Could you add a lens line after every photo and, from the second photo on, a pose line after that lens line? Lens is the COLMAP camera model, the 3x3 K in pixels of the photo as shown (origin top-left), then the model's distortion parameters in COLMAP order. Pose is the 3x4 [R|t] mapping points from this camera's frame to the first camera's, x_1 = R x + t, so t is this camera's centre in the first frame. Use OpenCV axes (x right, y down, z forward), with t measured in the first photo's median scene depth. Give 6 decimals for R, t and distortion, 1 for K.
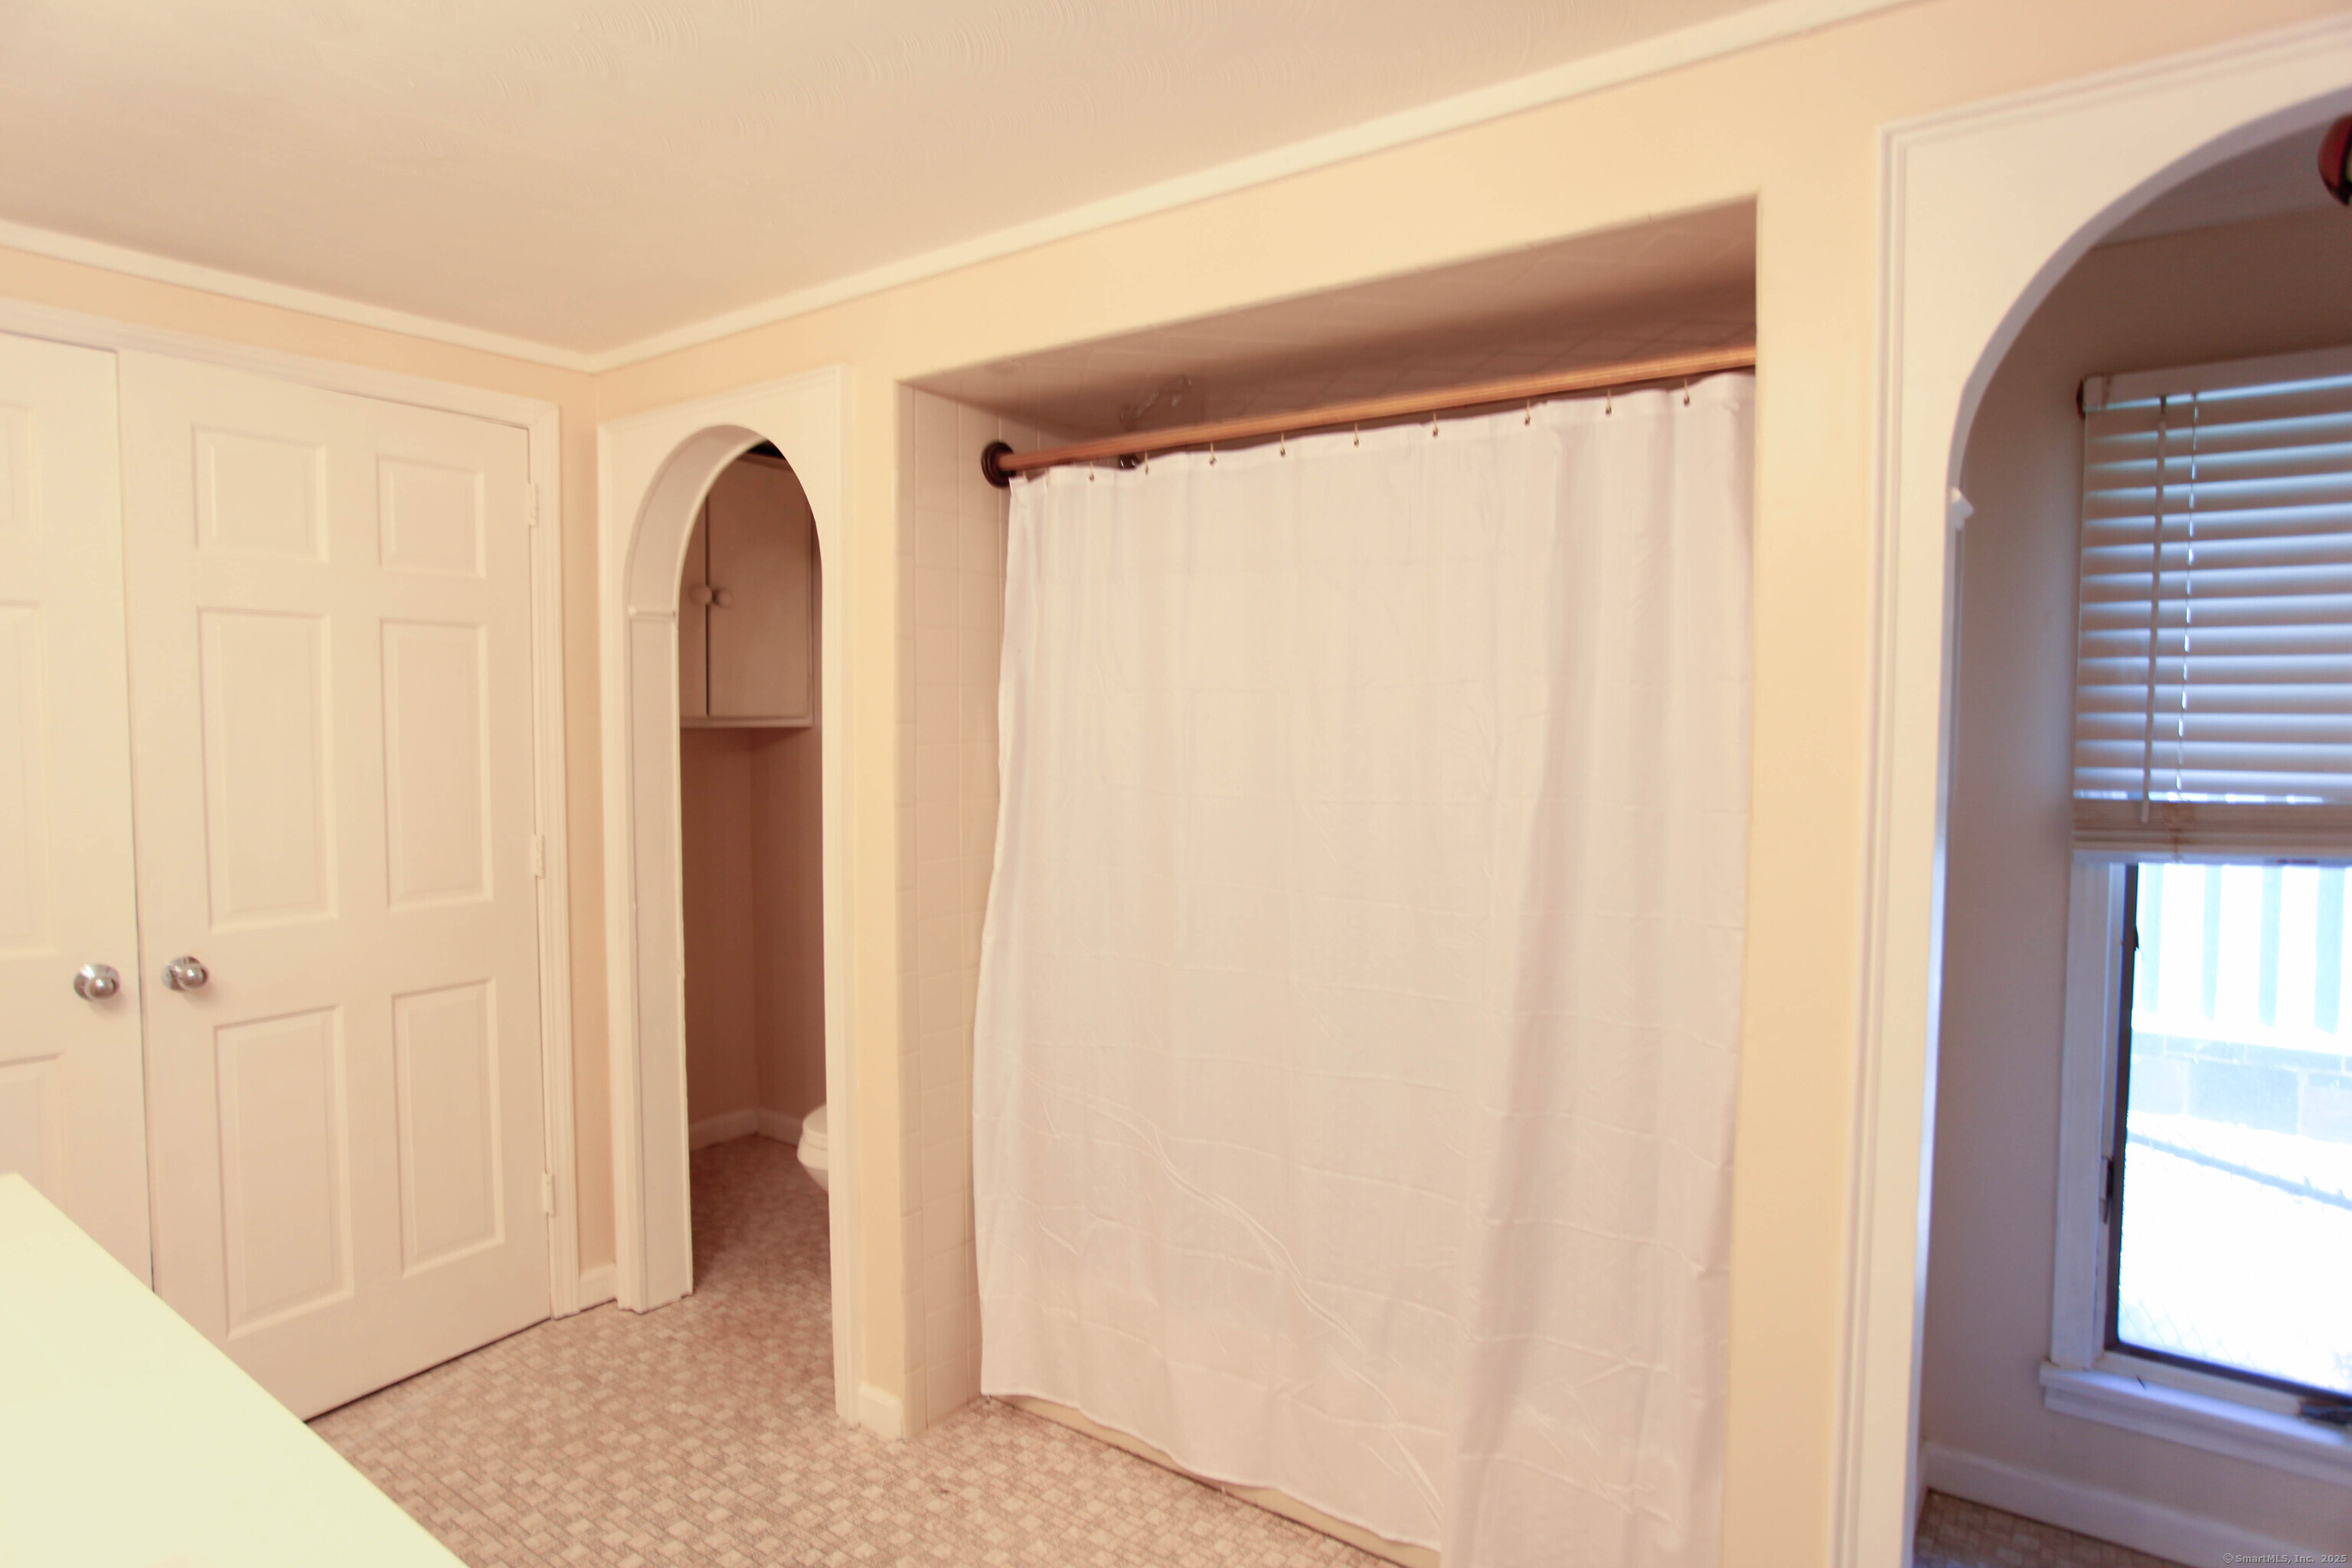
lens RADIAL K [[1315.5, 0, 1187.2], [0, 1315.5, 785.0], [0, 0, 1]] dist [-0.078558, 0.050633]
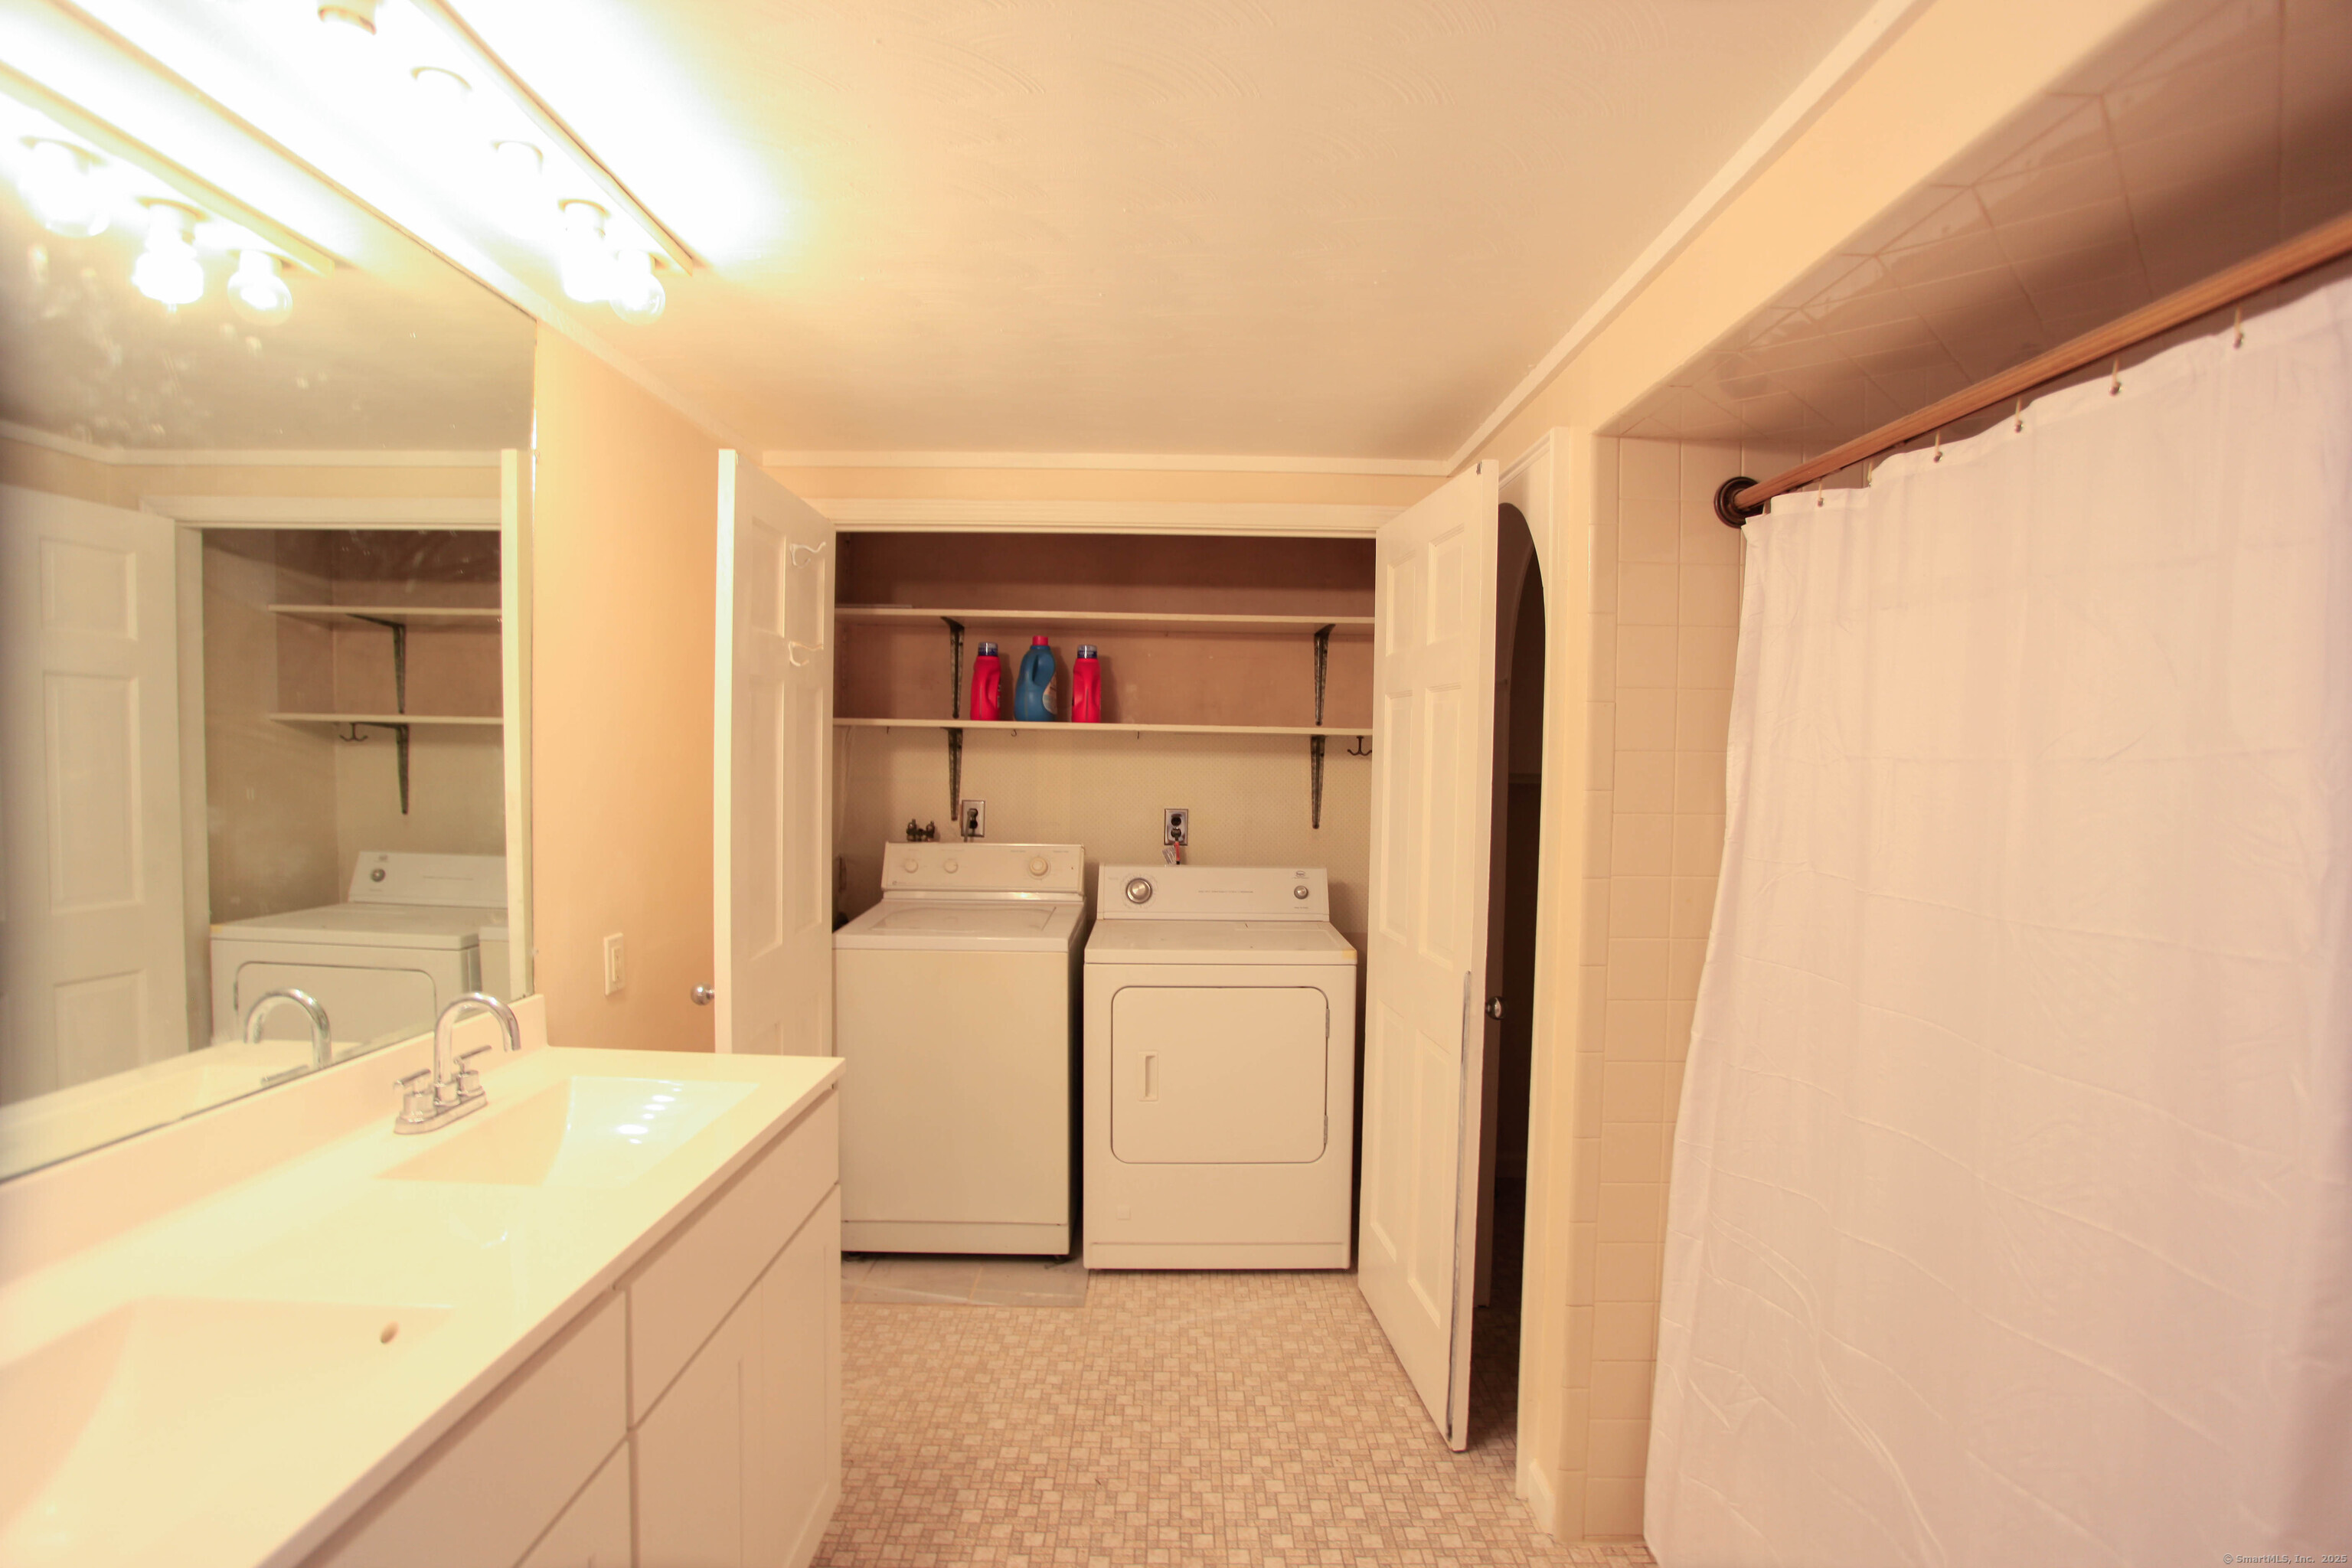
lens RADIAL K [[1143.8, 0, 1188.5], [0, 1143.8, 786.6], [0, 0, 1]] dist [-0.071420, 0.028494]
pose [[0.599981, 0.030260, -0.799442, 0.282671], [-0.058808, 0.998249, -0.006351, -0.029369], [0.797850, 0.050824, 0.600710, 0.290245]]
